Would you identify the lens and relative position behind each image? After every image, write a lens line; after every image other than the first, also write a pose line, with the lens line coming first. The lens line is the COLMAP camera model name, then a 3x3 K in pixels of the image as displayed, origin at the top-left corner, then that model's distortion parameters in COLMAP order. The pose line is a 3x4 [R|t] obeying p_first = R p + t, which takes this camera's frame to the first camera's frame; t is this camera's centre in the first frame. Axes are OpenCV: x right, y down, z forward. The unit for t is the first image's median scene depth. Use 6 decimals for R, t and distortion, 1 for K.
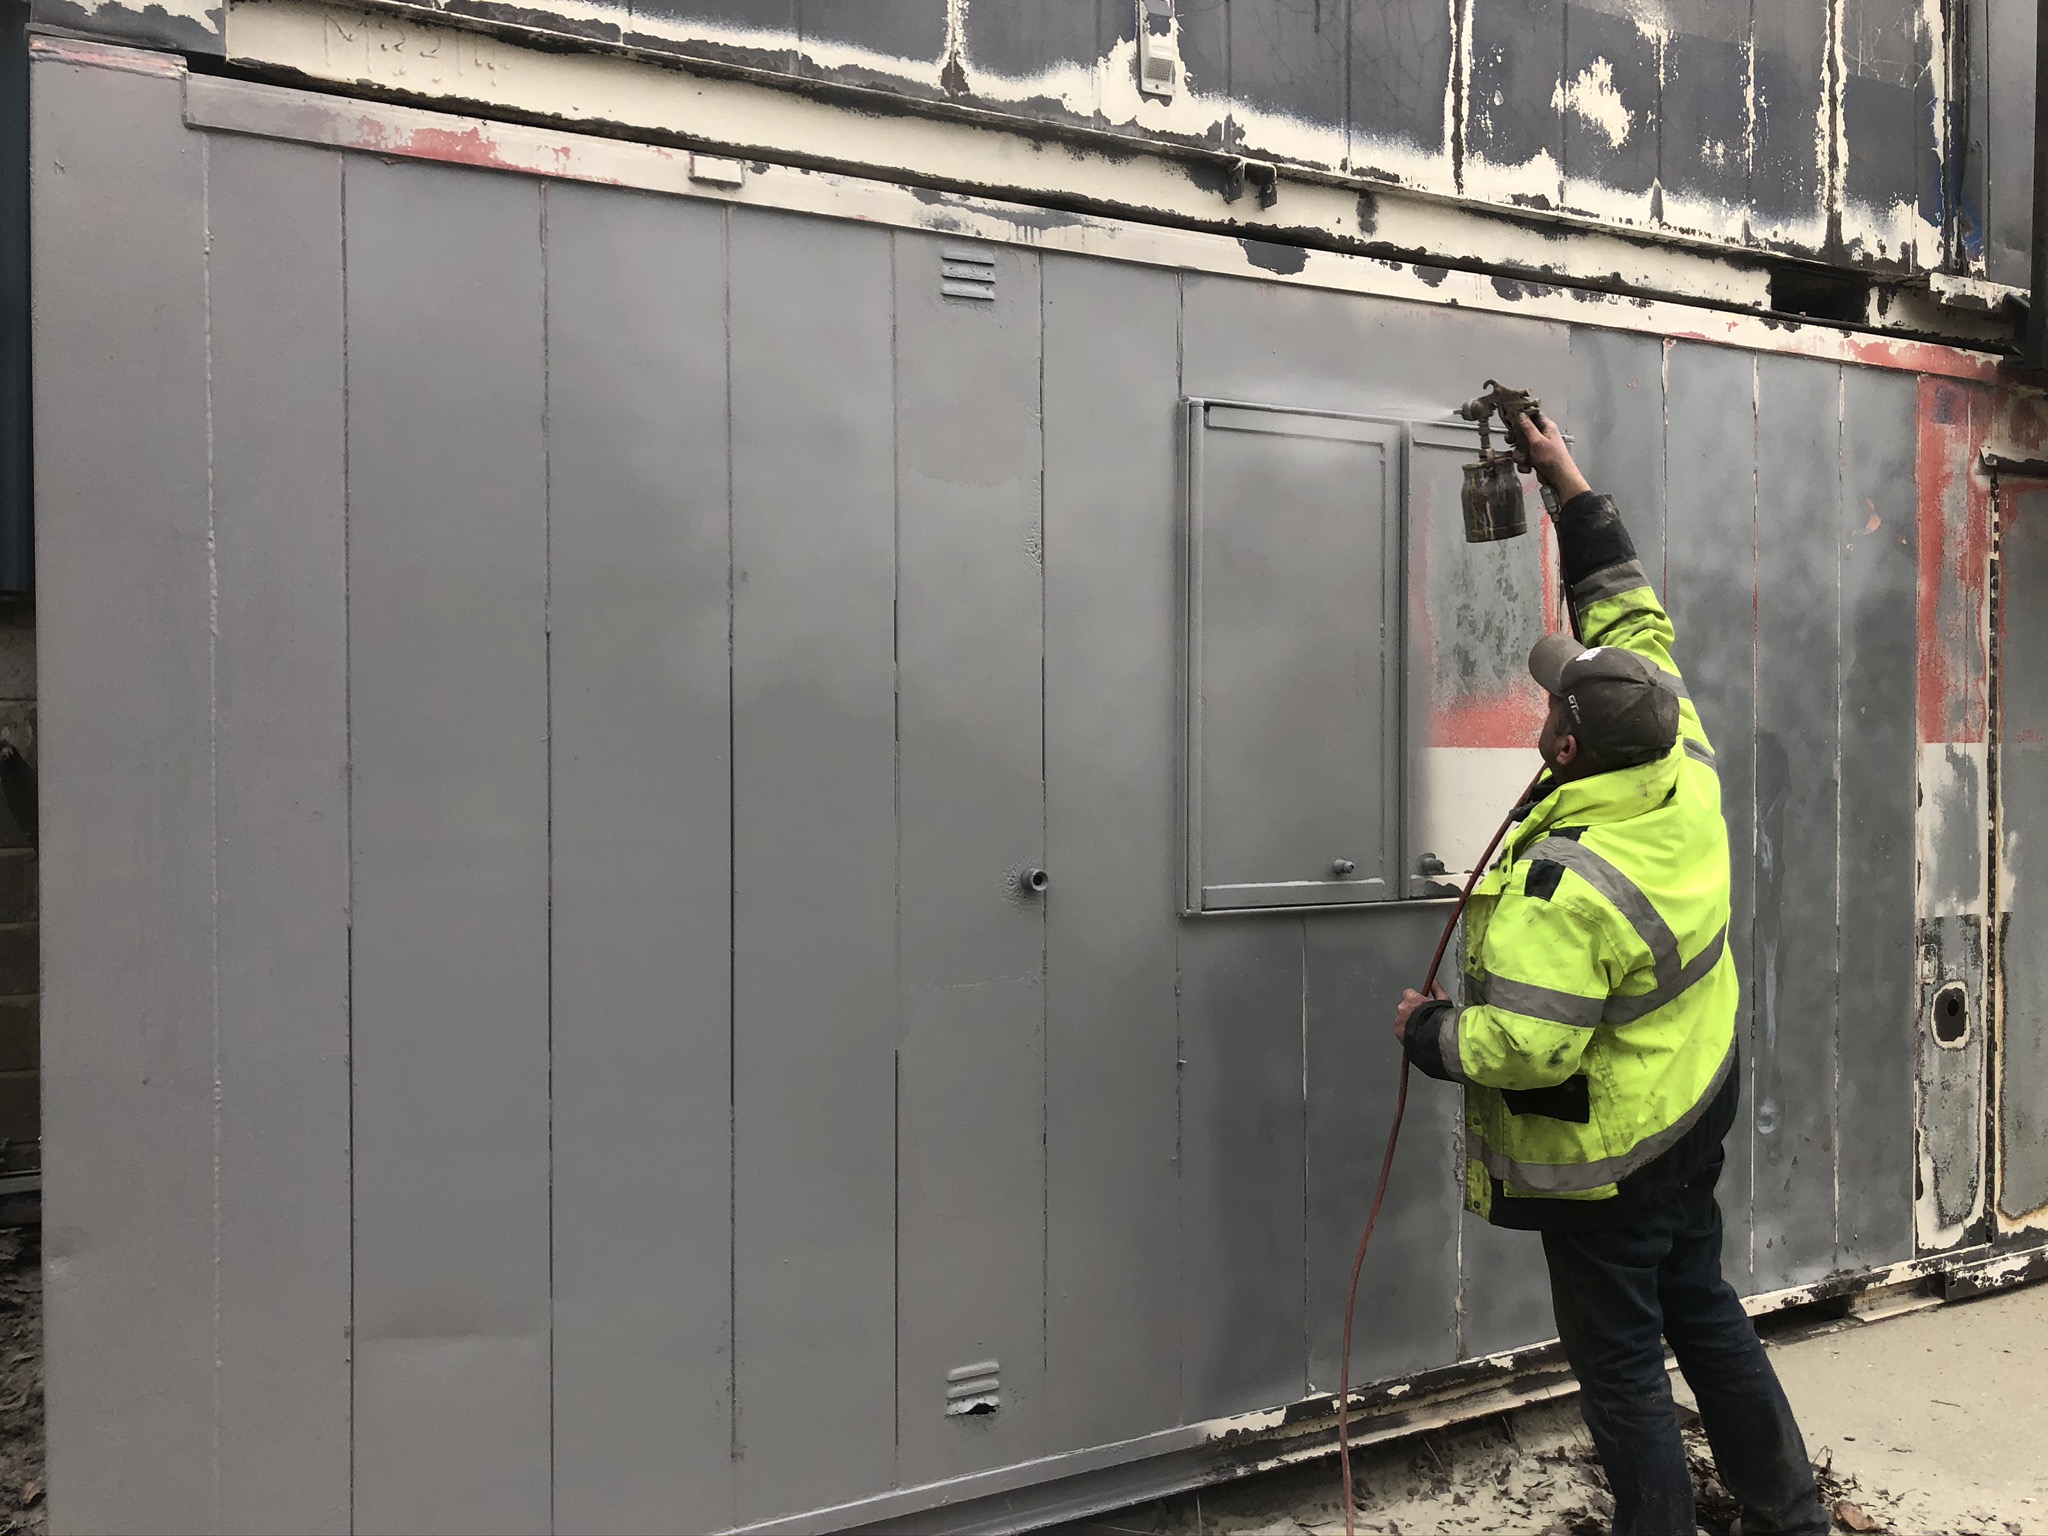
lens RADIAL K [[1666.4, 0, 1023.1], [0, 1666.4, 761.2], [0, 0, 1]] dist [0.012391, -0.007645]
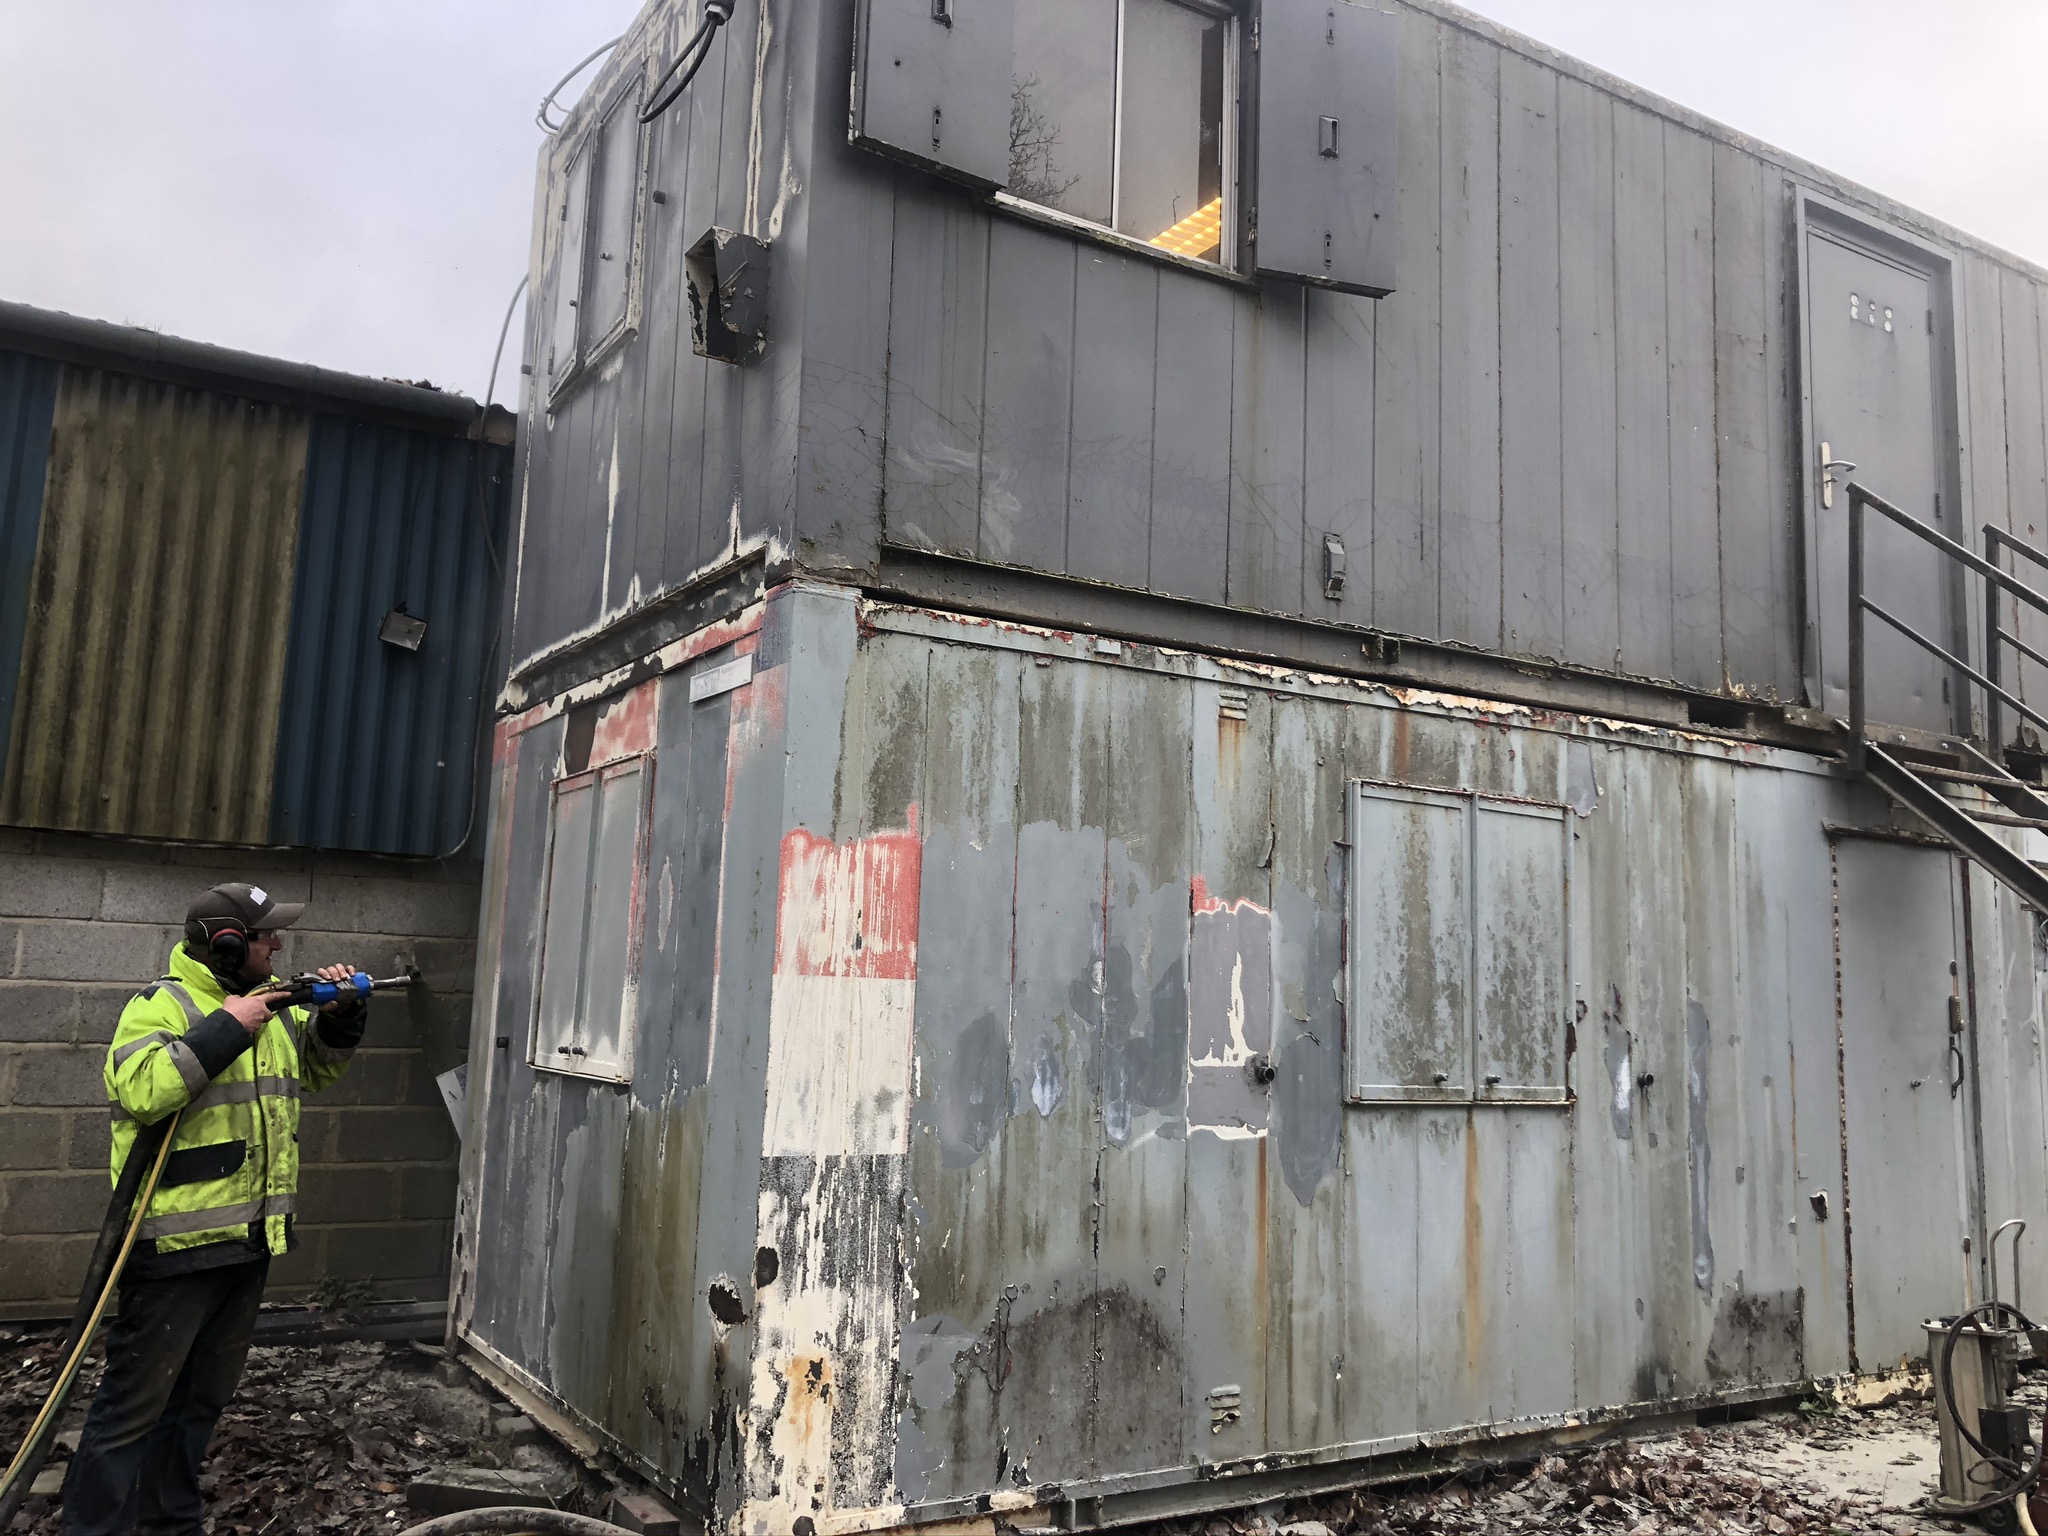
lens RADIAL K [[1666.4, 0, 1023.5], [0, 1666.4, 768.0], [0, 0, 1]] dist [0.012391, -0.007645]
pose [[0.996833, 0.044008, 0.066230, -0.315652], [-0.033348, 0.987472, -0.154229, 0.031800], [-0.072187, 0.151532, 0.985813, -0.559521]]
